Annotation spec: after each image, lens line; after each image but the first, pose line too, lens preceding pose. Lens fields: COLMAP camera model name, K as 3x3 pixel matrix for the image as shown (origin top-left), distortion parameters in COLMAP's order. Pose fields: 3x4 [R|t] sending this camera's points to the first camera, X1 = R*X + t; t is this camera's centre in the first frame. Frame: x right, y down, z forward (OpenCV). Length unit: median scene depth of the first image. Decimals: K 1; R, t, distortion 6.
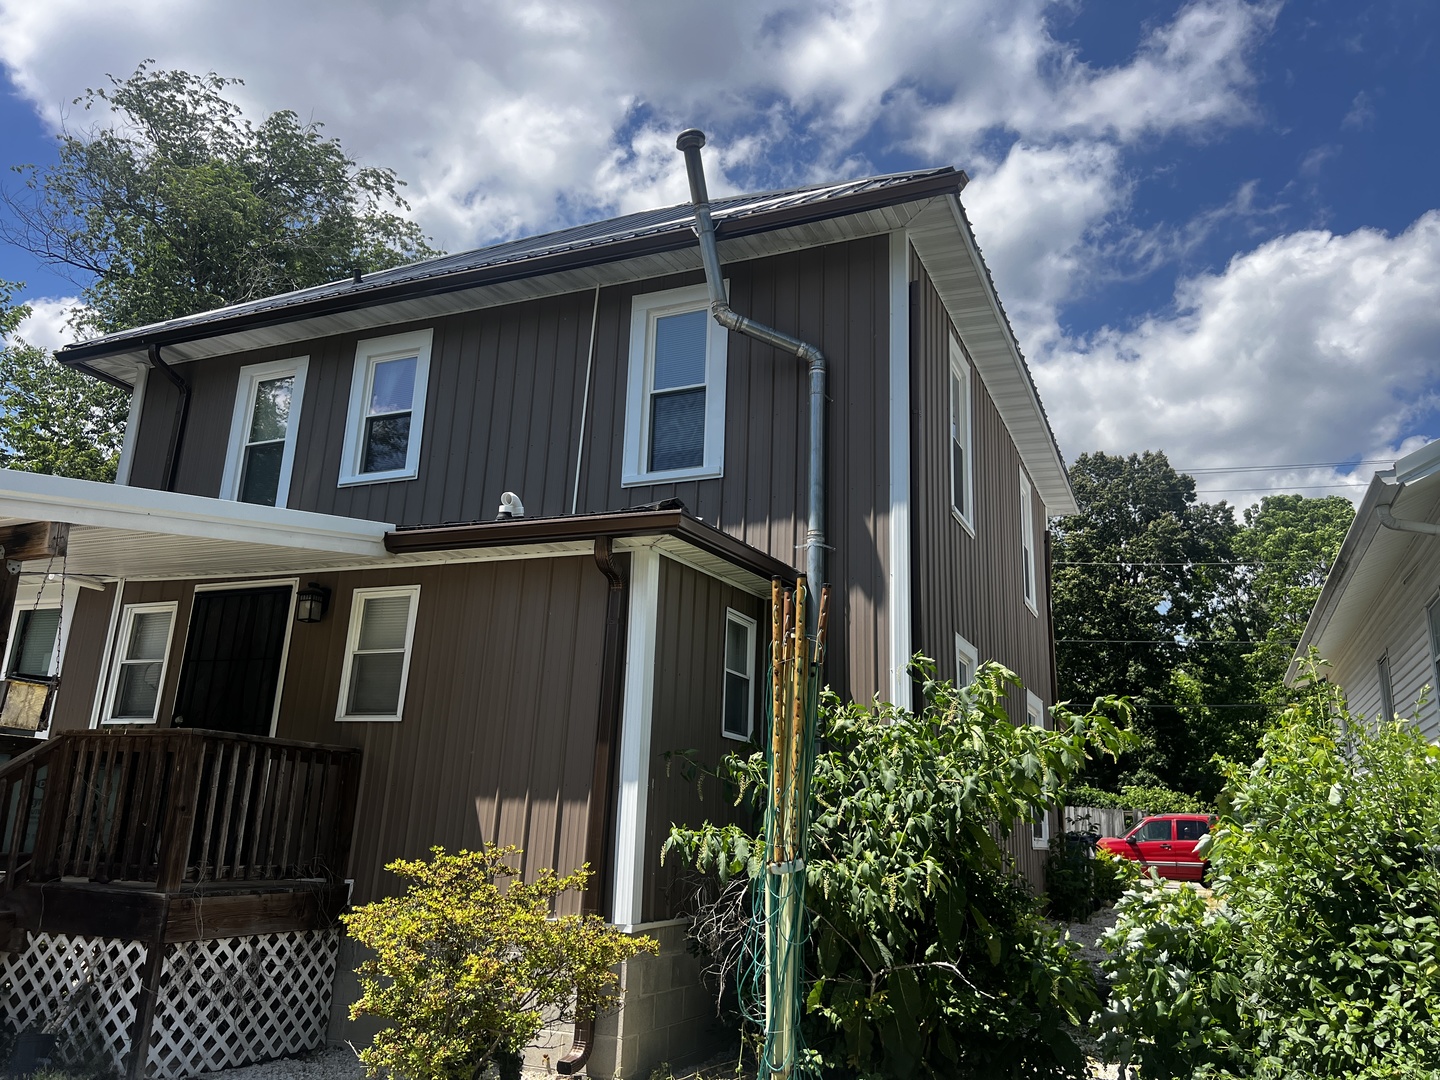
lens RADIAL K [[1076.0, 0, 719.2], [0, 1076.0, 545.1], [0, 0, 1]] dist [0.029147, -0.047263]
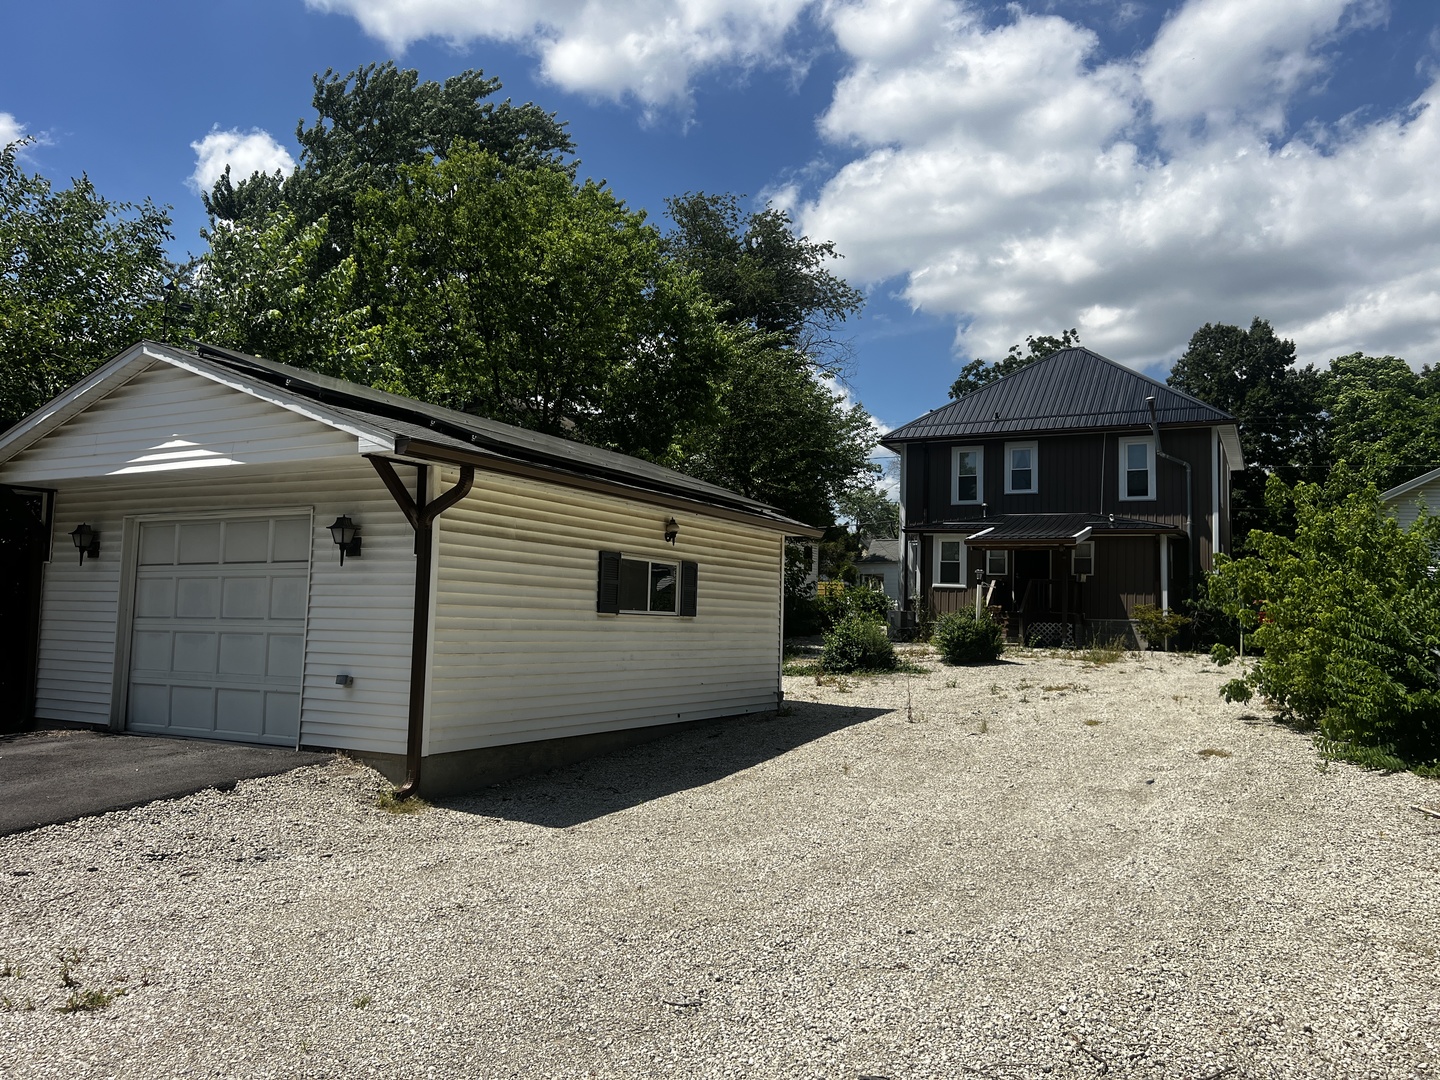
lens RADIAL K [[1076.0, 0, 714.9], [0, 1076.0, 546.6], [0, 0, 1]] dist [0.029147, -0.047263]
pose [[0.997541, -0.031162, -0.062772, -1.101547], [0.043424, 0.977875, 0.204632, -0.637476], [0.055006, -0.206854, 0.976824, -2.256214]]
